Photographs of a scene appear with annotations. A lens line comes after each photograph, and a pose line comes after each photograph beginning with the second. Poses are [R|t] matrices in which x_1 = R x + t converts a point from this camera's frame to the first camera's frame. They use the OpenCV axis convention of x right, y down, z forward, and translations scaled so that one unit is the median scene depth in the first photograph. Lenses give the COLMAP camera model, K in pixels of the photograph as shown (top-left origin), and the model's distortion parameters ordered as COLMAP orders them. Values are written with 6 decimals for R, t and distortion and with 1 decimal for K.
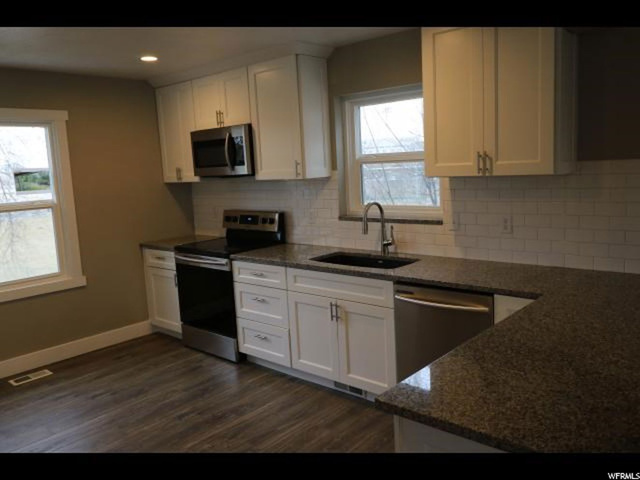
lens RADIAL K [[517.6, 0, 320.0], [0, 517.6, 240.0], [0, 0, 1]] dist [-0.002038, -0.001486]
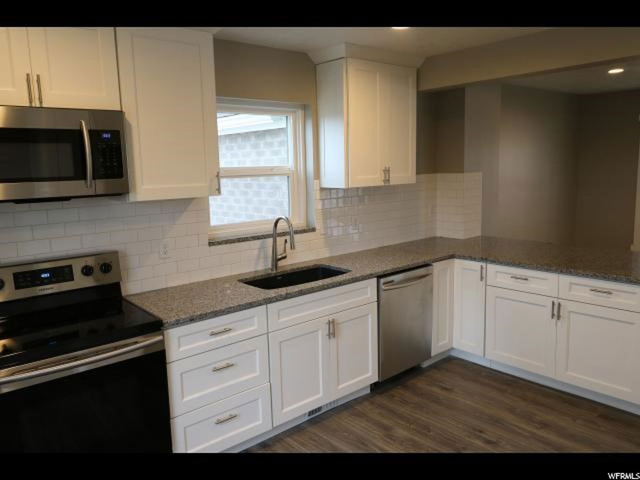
lens RADIAL K [[517.6, 0, 320.0], [0, 517.6, 240.0], [0, 0, 1]] dist [-0.002038, -0.001486]
pose [[0.109055, -0.105861, 0.988383, -0.823168], [0.158897, 0.983384, 0.087794, -0.100875], [-0.981254, 0.147477, 0.124064, 0.798658]]
